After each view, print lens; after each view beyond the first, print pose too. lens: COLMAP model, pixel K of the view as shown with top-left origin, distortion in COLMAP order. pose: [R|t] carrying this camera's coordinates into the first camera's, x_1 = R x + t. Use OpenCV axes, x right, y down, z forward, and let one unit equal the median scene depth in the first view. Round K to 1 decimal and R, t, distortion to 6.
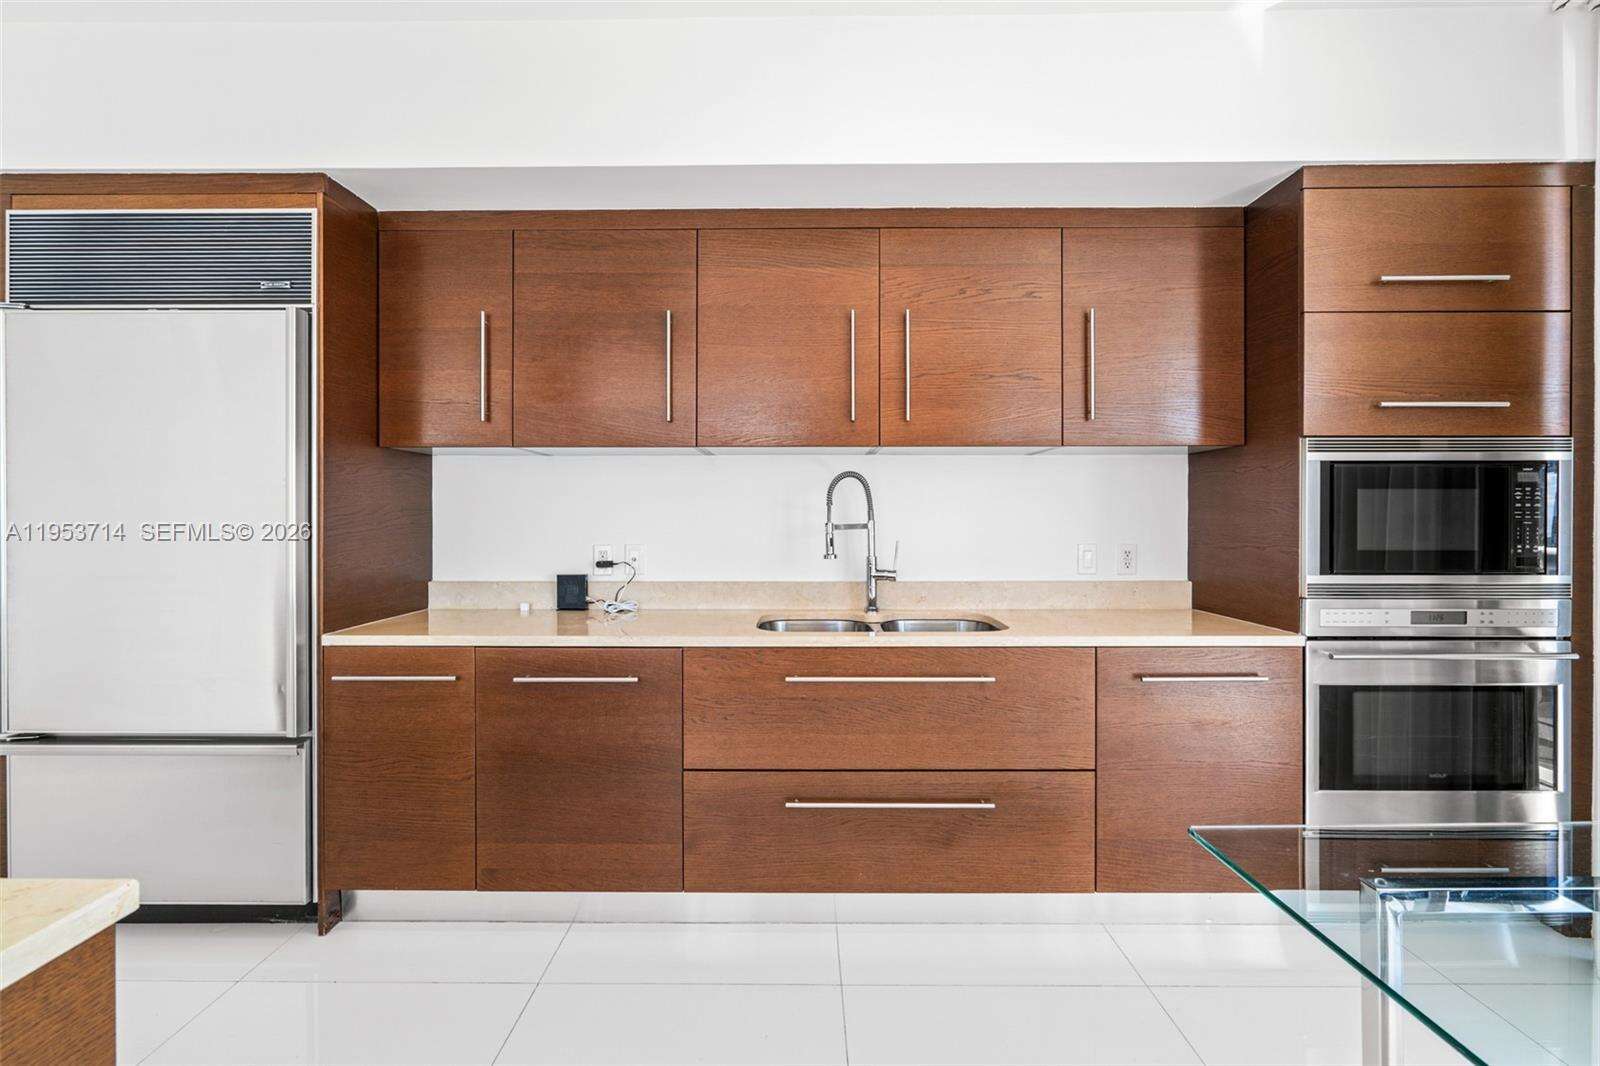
lens RADIAL K [[725.2, 0, 790.6], [0, 725.2, 517.6], [0, 0, 1]] dist [0.001868, 0.000605]
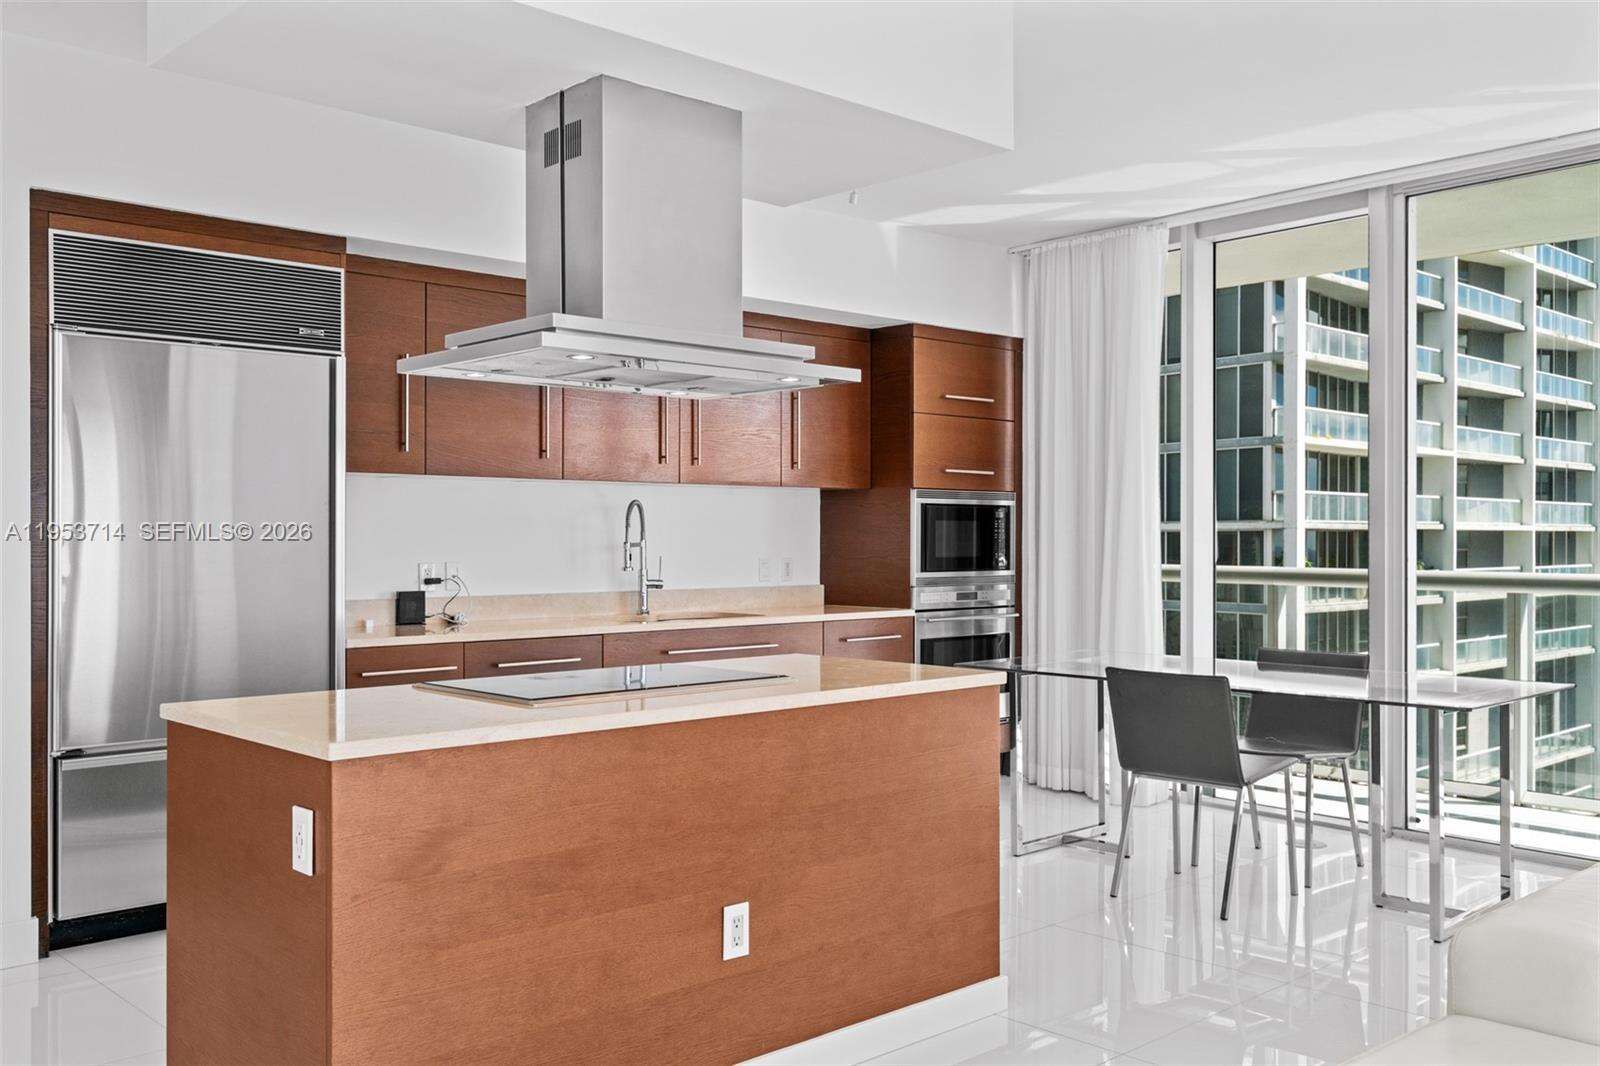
lens RADIAL K [[1406.9, 0, 753.8], [0, 1406.9, 542.3], [0, 0, 1]] dist [0.033354, -0.013655]
pose [[0.738850, -0.002321, 0.673866, -1.663244], [-0.000024, 0.999994, 0.003472, -0.000103], [-0.673870, -0.002581, 0.738845, -1.080426]]
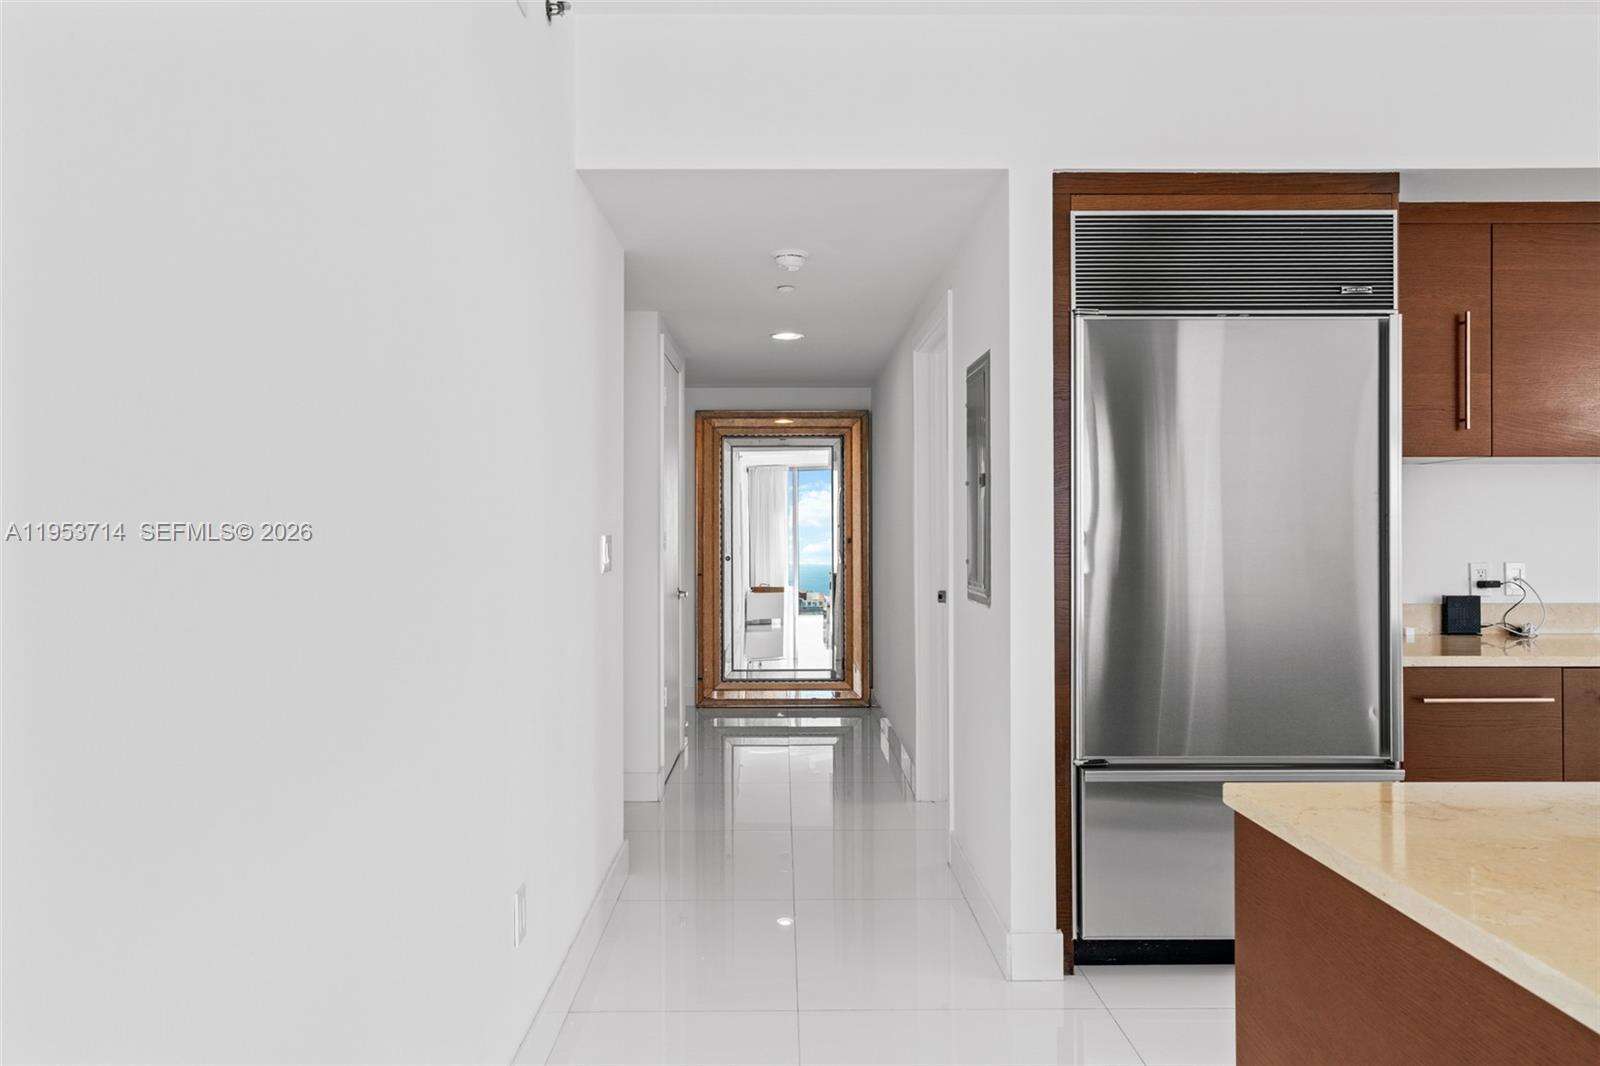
lens RADIAL K [[983.8, 0, 802.3], [0, 983.8, 518.4], [0, 0, 1]] dist [0.006530, 0.004304]
pose [[0.999957, -0.000548, 0.009283, -1.432343], [0.000666, 0.999918, -0.012792, -0.003264], [-0.009275, 0.012798, 0.999875, -0.283182]]
